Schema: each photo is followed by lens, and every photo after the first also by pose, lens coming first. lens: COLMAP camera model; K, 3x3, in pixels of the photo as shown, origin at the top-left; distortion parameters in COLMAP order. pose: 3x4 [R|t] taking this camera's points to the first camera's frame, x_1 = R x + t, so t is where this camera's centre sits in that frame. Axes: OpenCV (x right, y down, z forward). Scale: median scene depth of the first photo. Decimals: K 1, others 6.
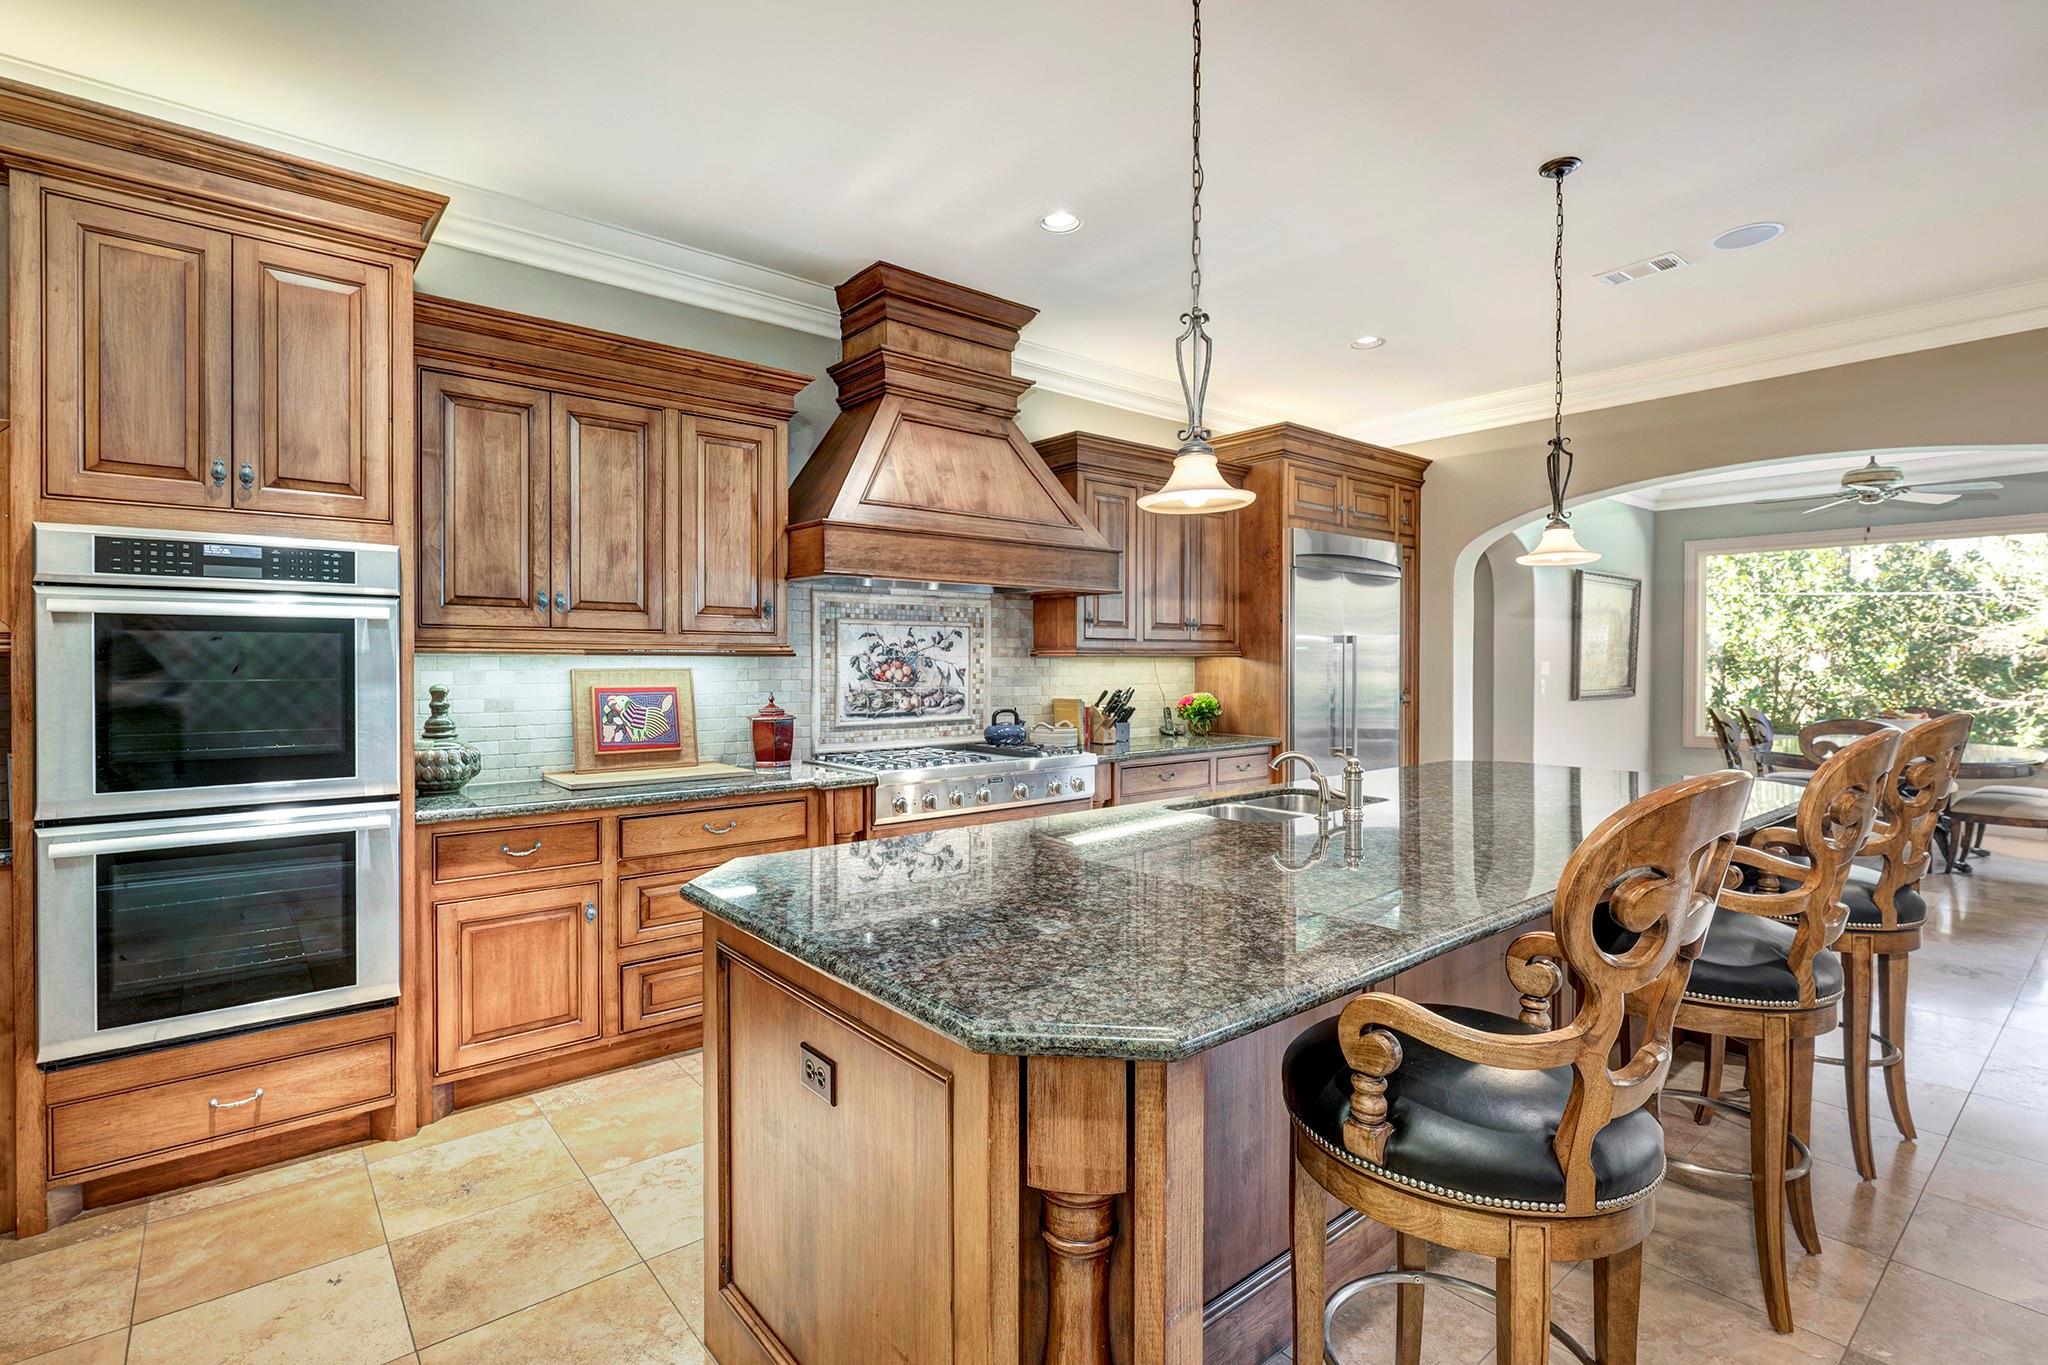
lens RADIAL K [[959.0, 0, 1024.0], [0, 959.0, 682.5], [0, 0, 1]] dist [0.017782, -0.000030]
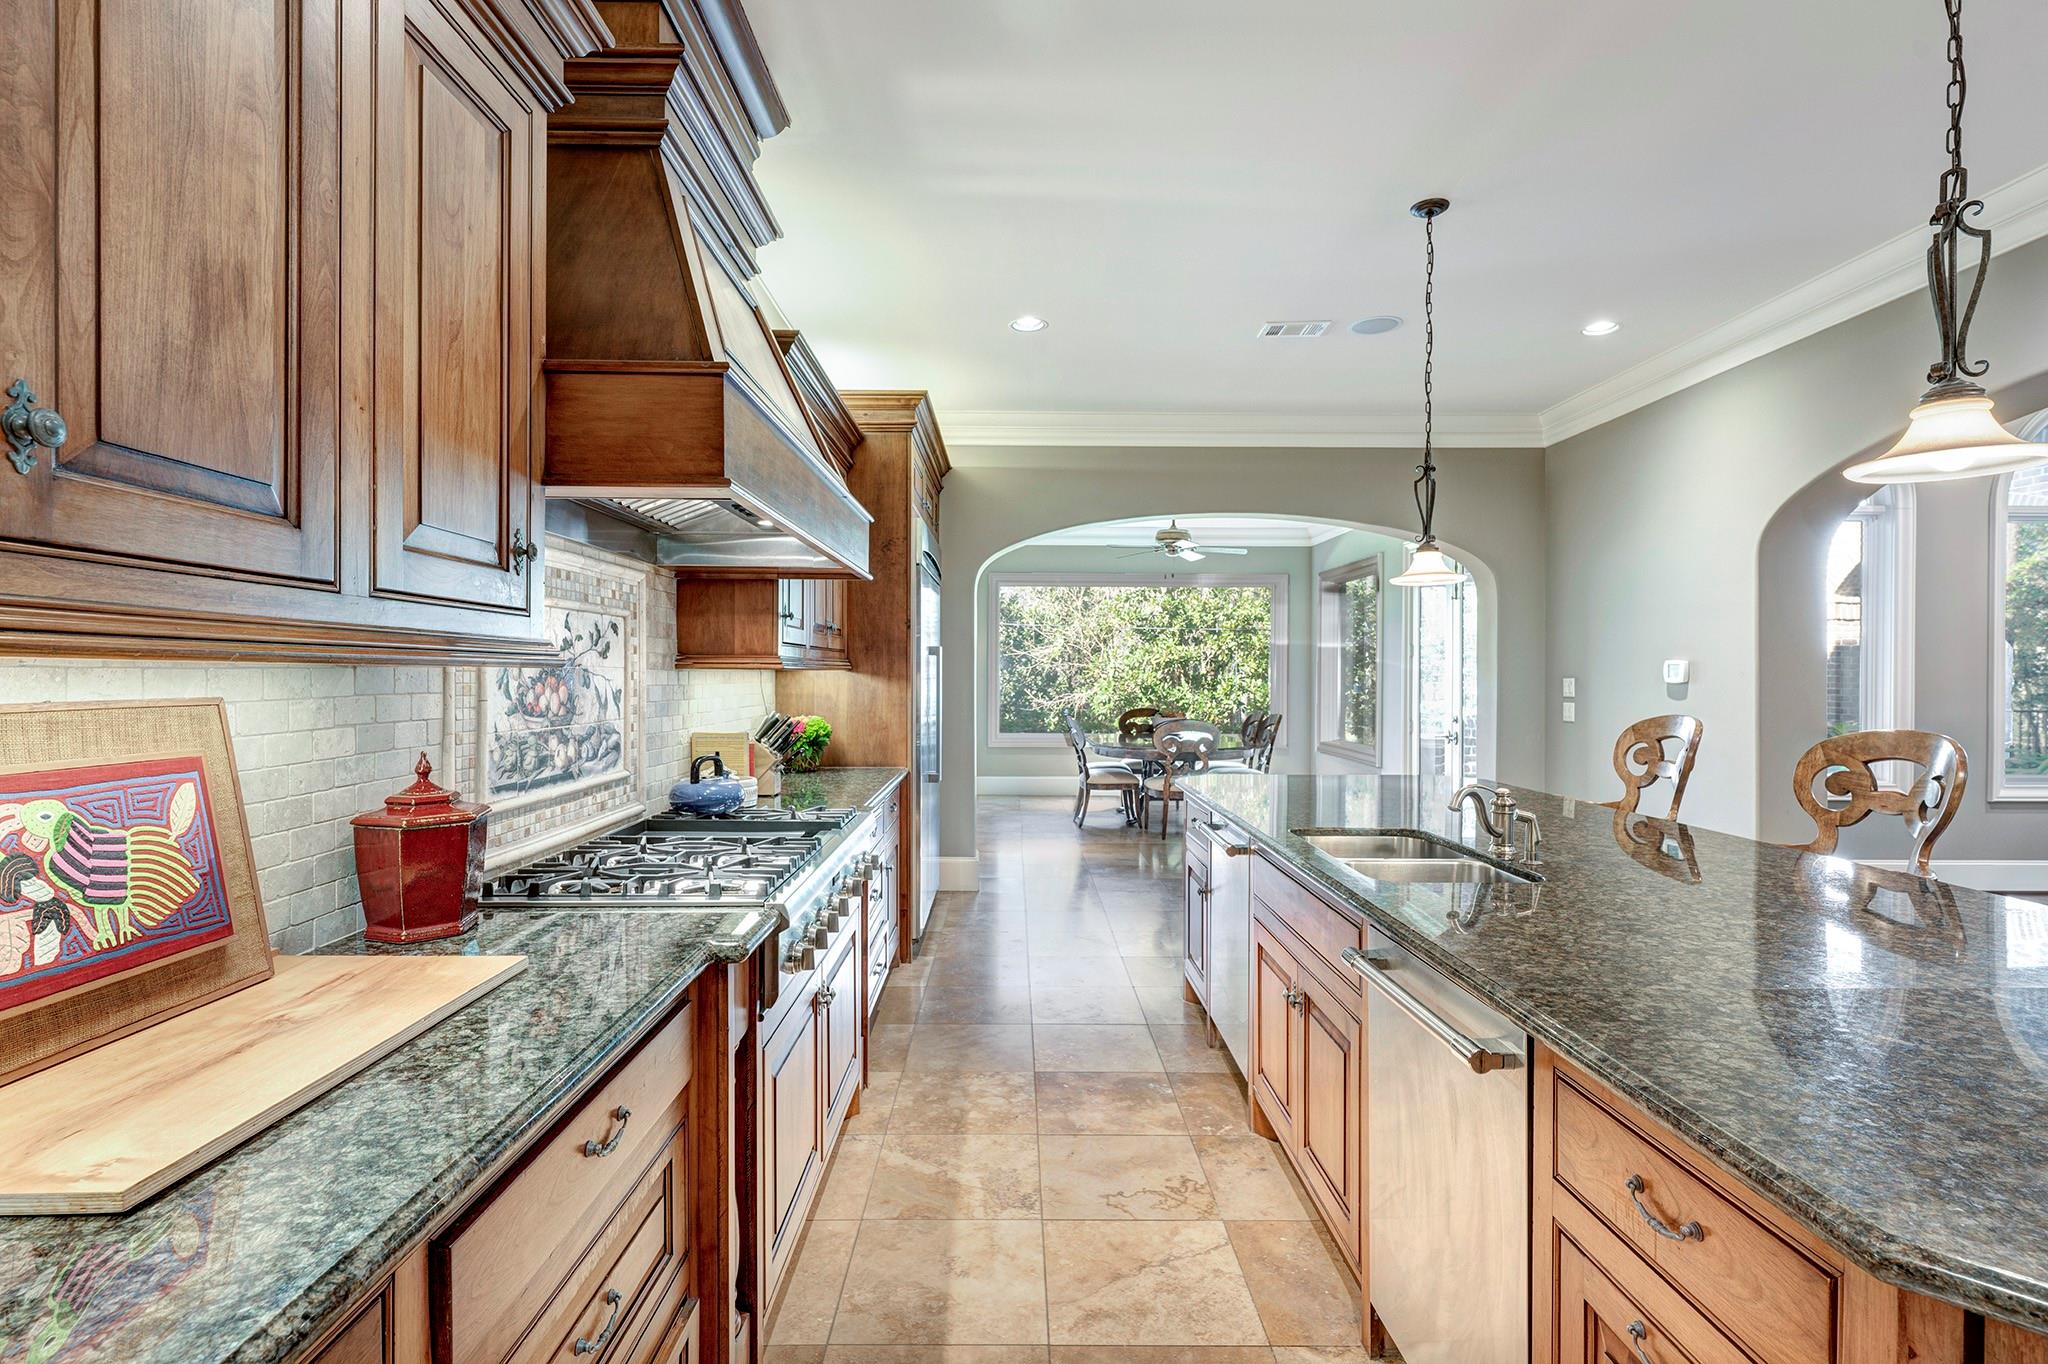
lens RADIAL K [[939.5, 0, 1024.0], [0, 939.5, 682.0], [0, 0, 1]] dist [-0.000143, 0.000023]
pose [[0.639110, -0.007081, 0.769082, -0.357632], [0.018054, 0.999820, -0.005797, -0.011667], [-0.768903, 0.017591, 0.639123, 0.476588]]
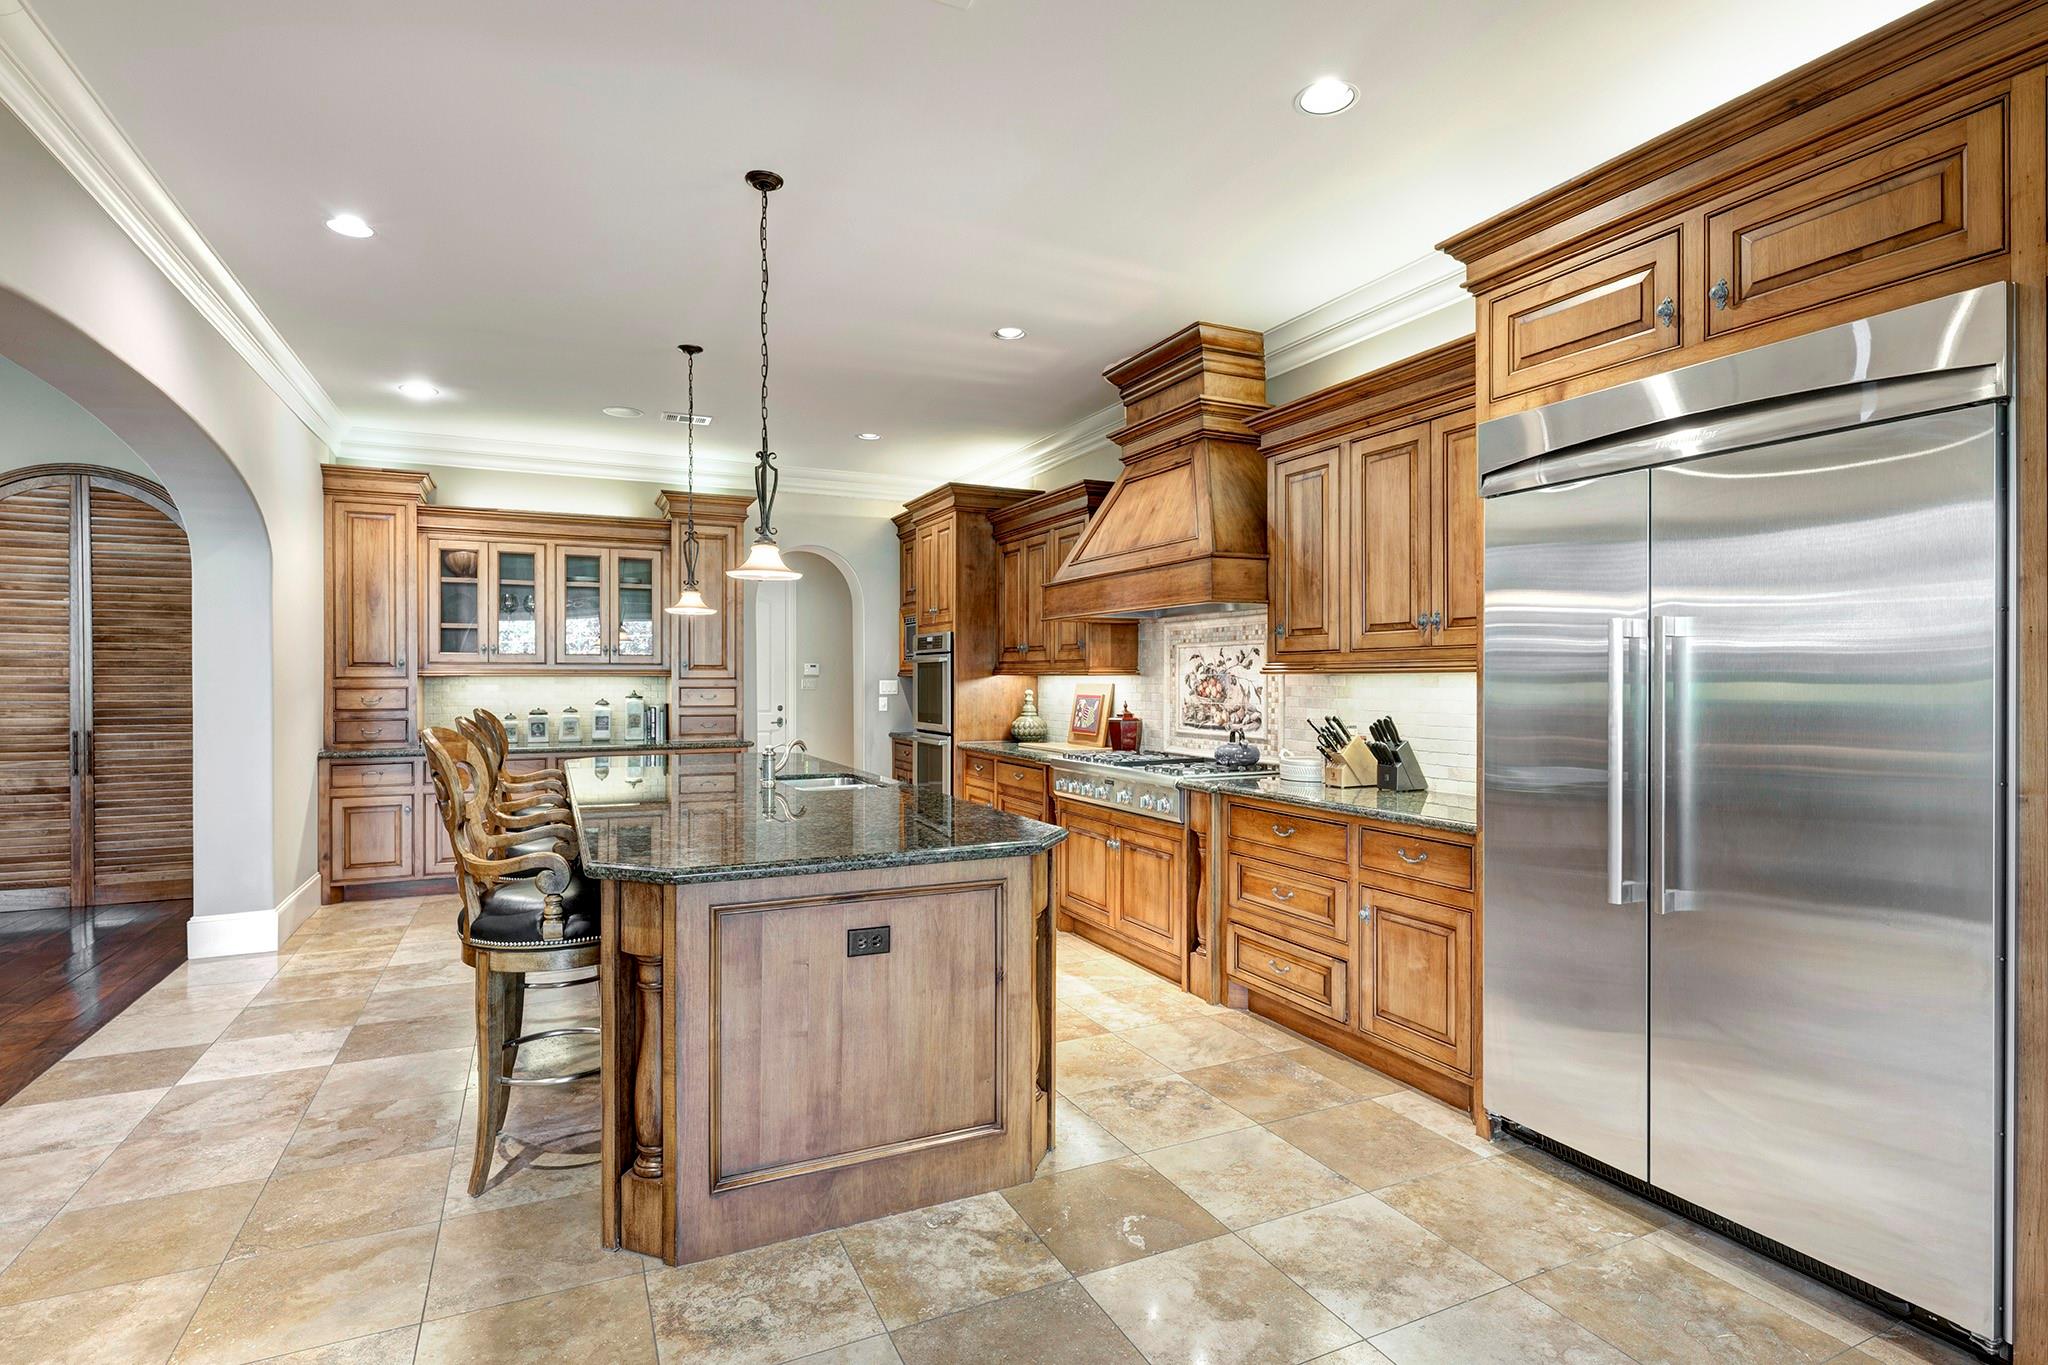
lens RADIAL K [[1023.4, 0, 1024.0], [0, 1023.4, 682.5], [0, 0, 1]] dist [0.000284, 0.000073]
pose [[-0.258479, 0.000906, -0.966016, 1.057543], [-0.026367, 0.999620, 0.007992, -0.021762], [0.965657, 0.027537, -0.258357, 1.087649]]
